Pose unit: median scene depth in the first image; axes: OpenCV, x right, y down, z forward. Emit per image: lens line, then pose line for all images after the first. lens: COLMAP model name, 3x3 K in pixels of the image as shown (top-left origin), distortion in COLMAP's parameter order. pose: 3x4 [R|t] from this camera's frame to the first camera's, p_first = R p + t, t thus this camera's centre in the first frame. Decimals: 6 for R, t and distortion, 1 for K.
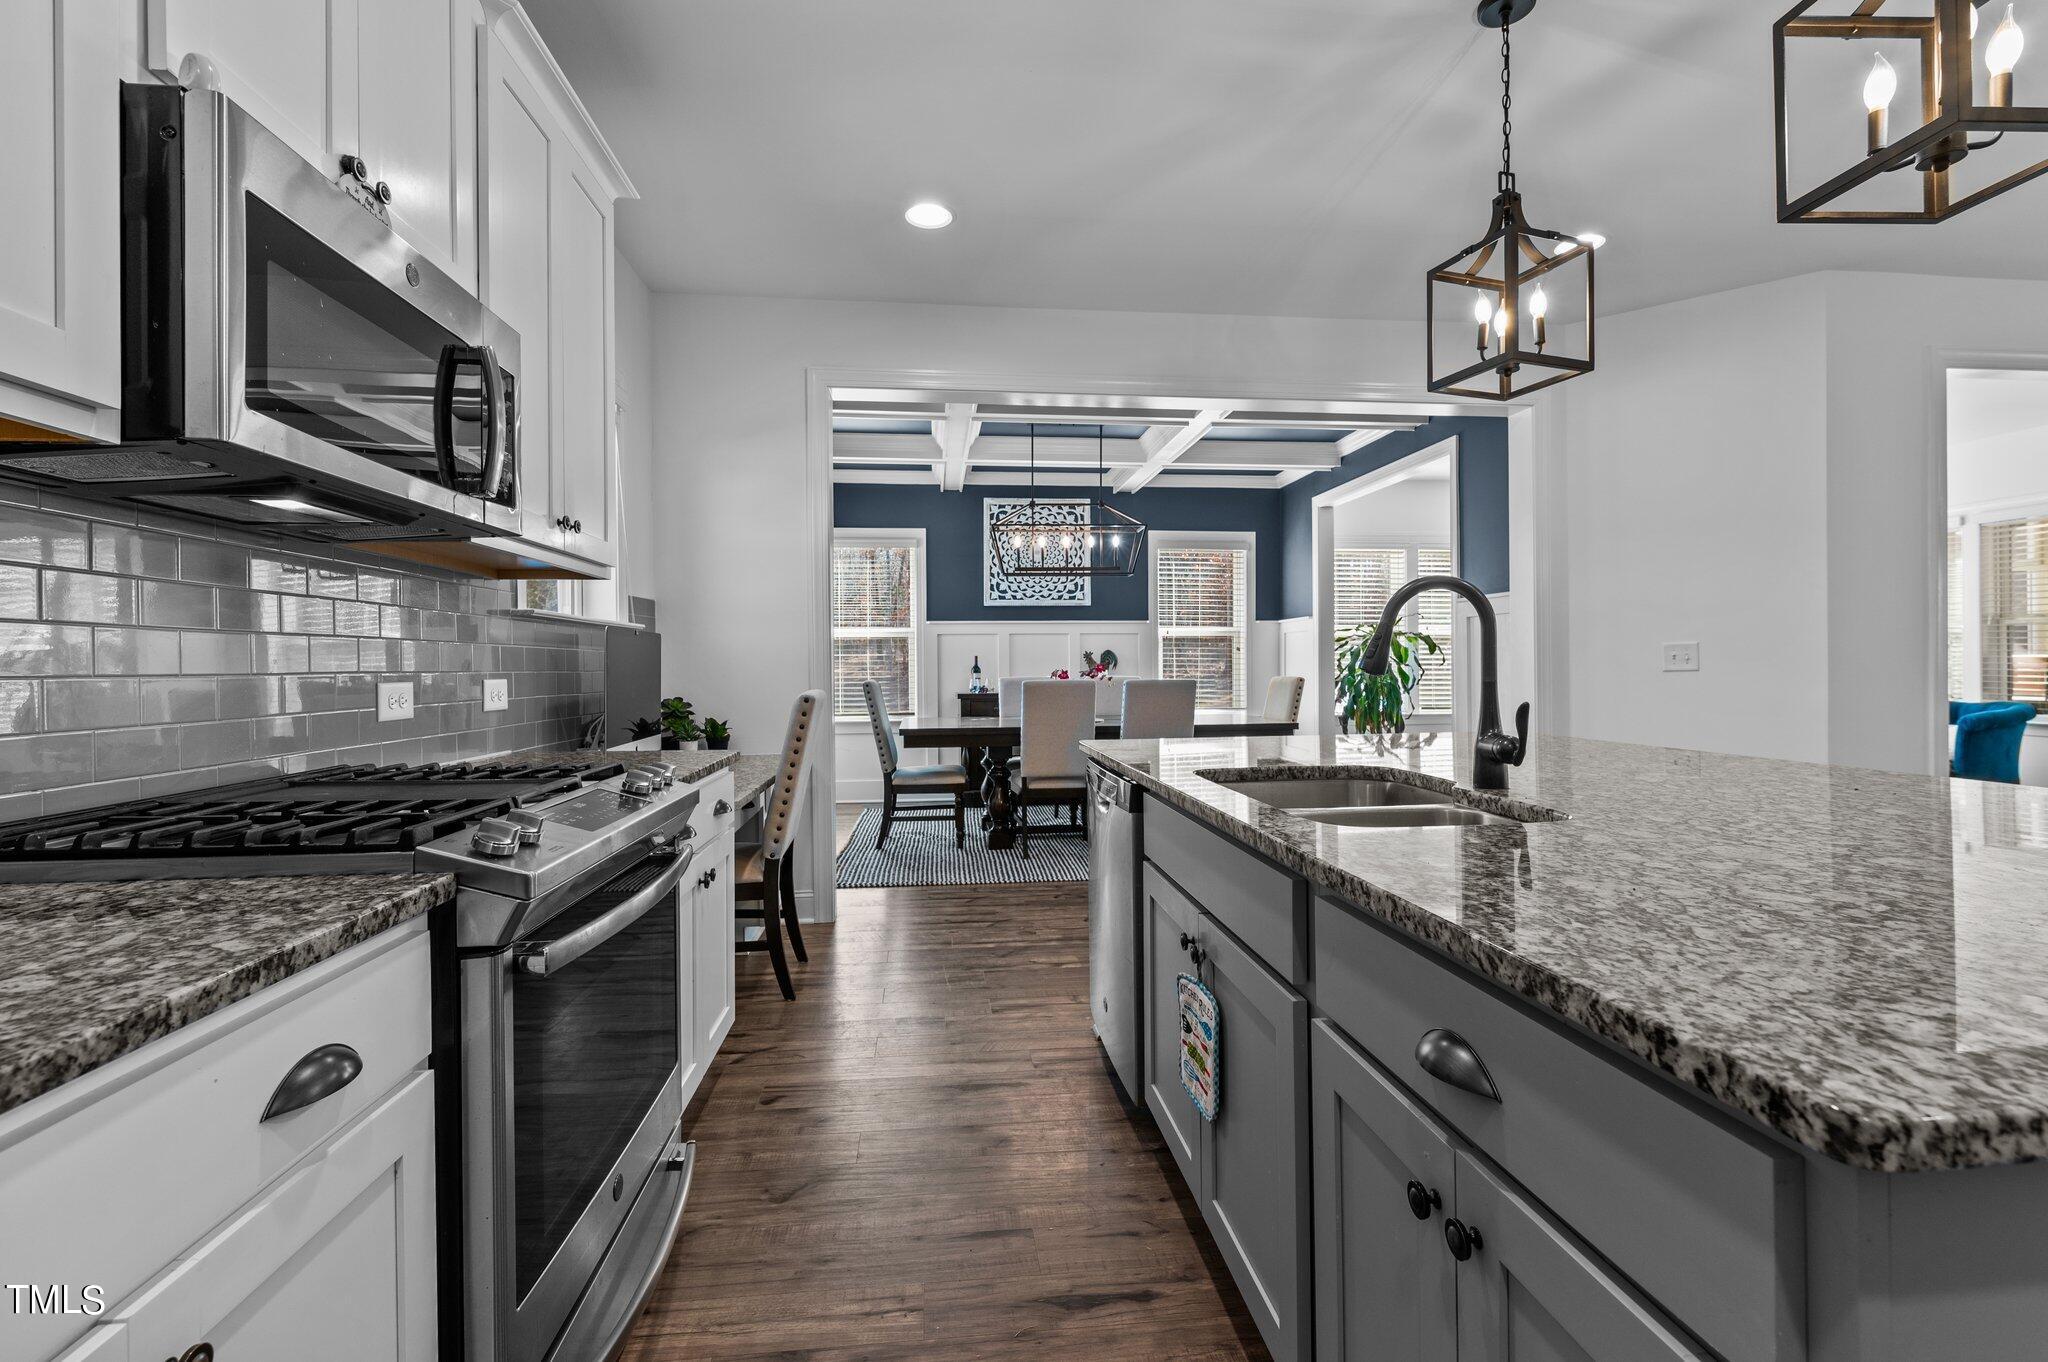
lens RADIAL K [[900.2, 0, 1024.0], [0, 900.2, 681.0], [0, 0, 1]] dist [-0.023355, -0.000159]
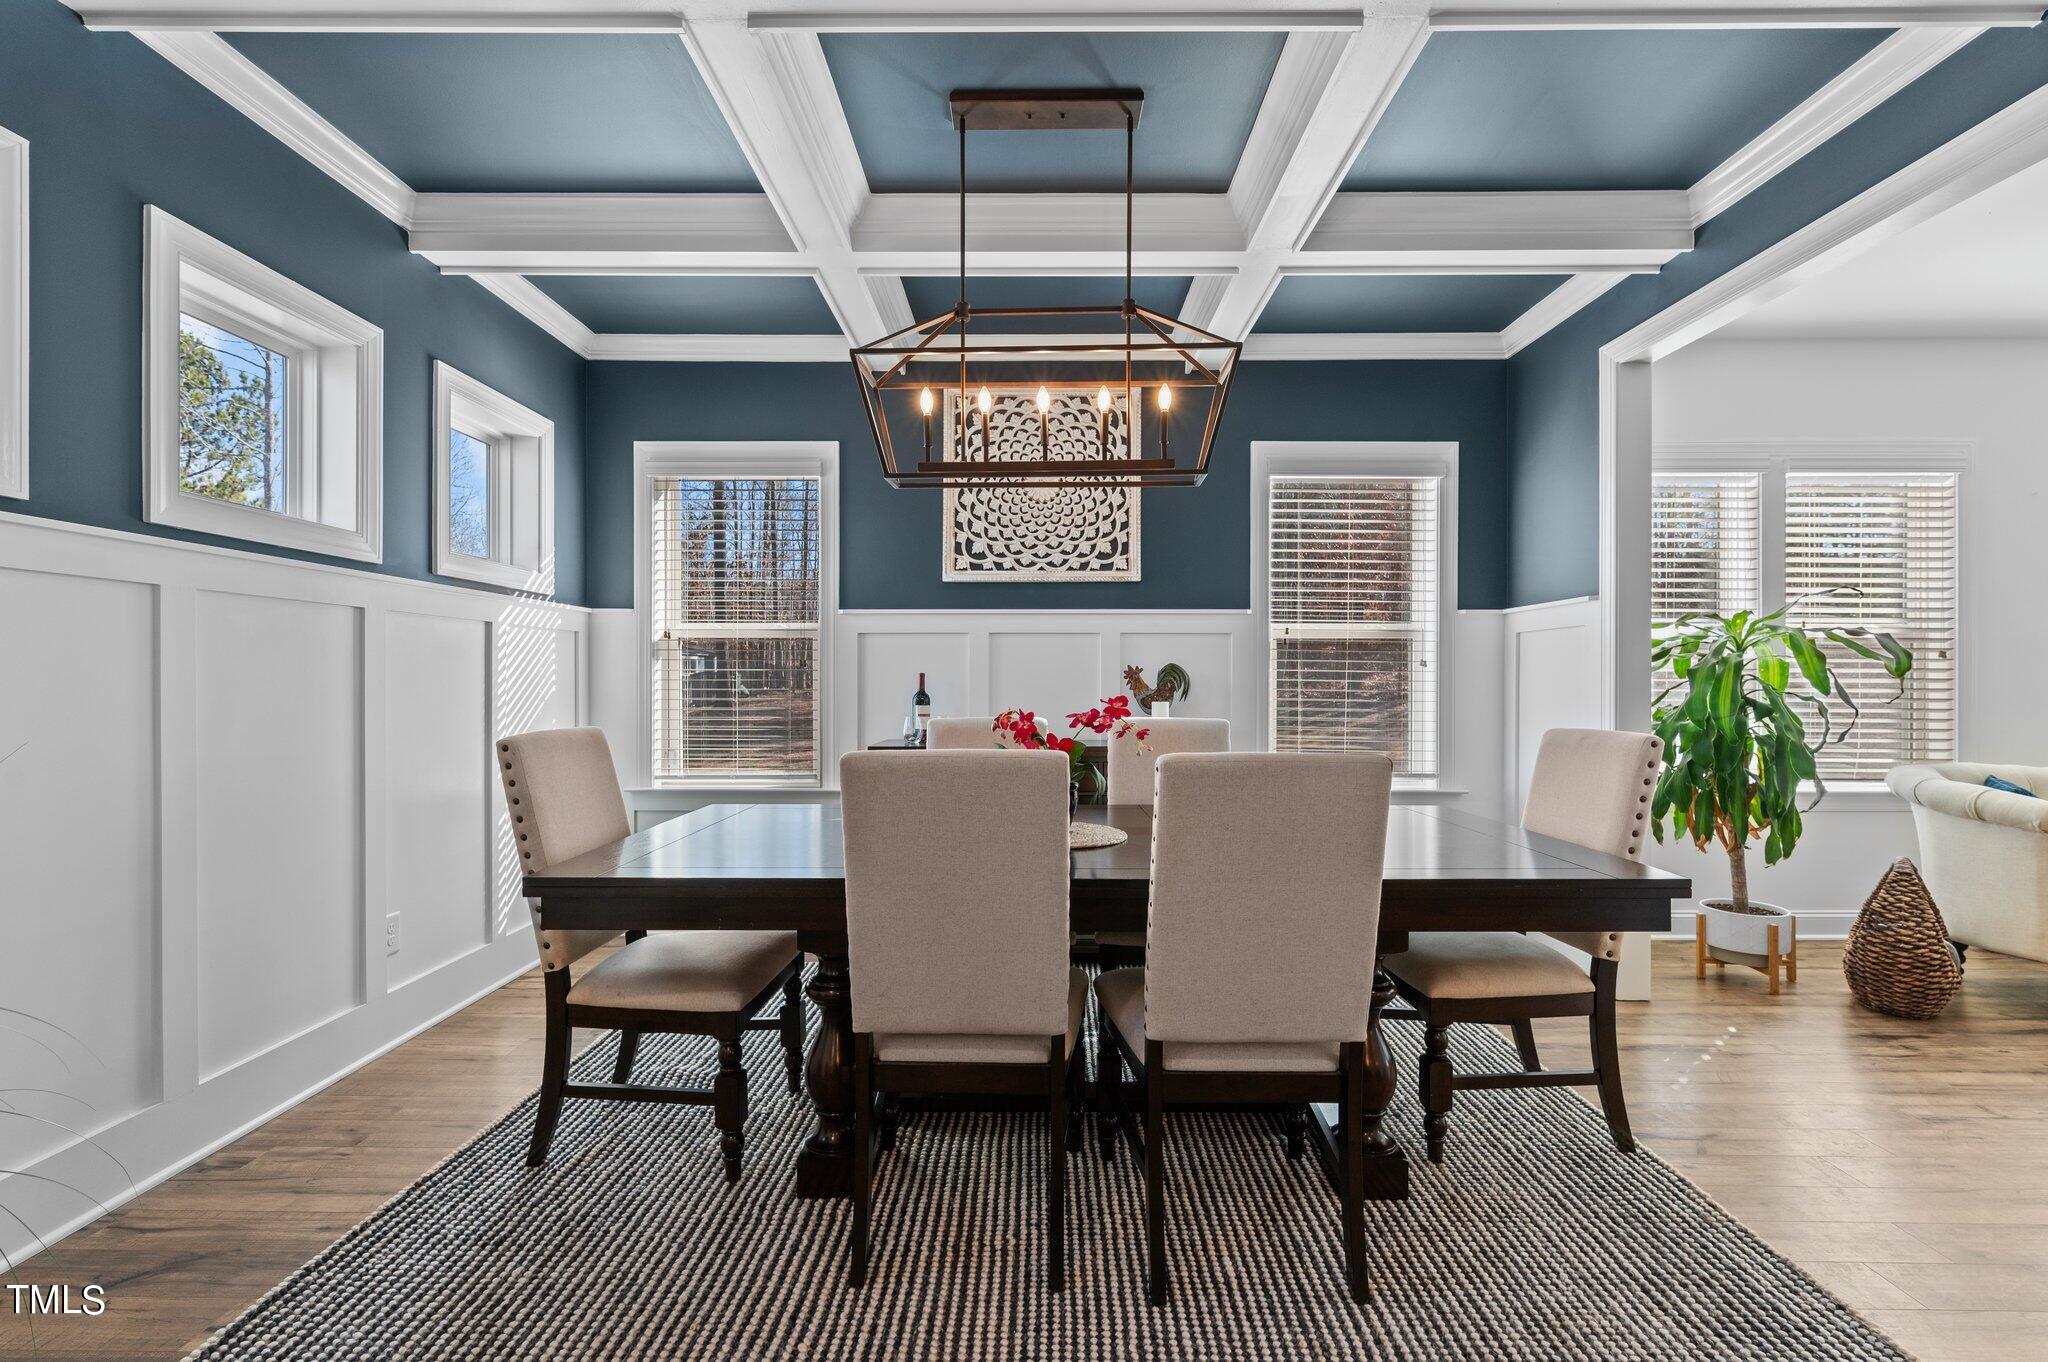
lens RADIAL K [[894.5, 0, 1030.5], [0, 894.5, 687.5], [0, 0, 1]] dist [-0.002651, -0.000481]
pose [[0.993399, 0.008283, -0.114412, 0.071031], [-0.009322, 0.999920, -0.008551, -0.014882], [0.114332, 0.009561, 0.993397, 0.464353]]
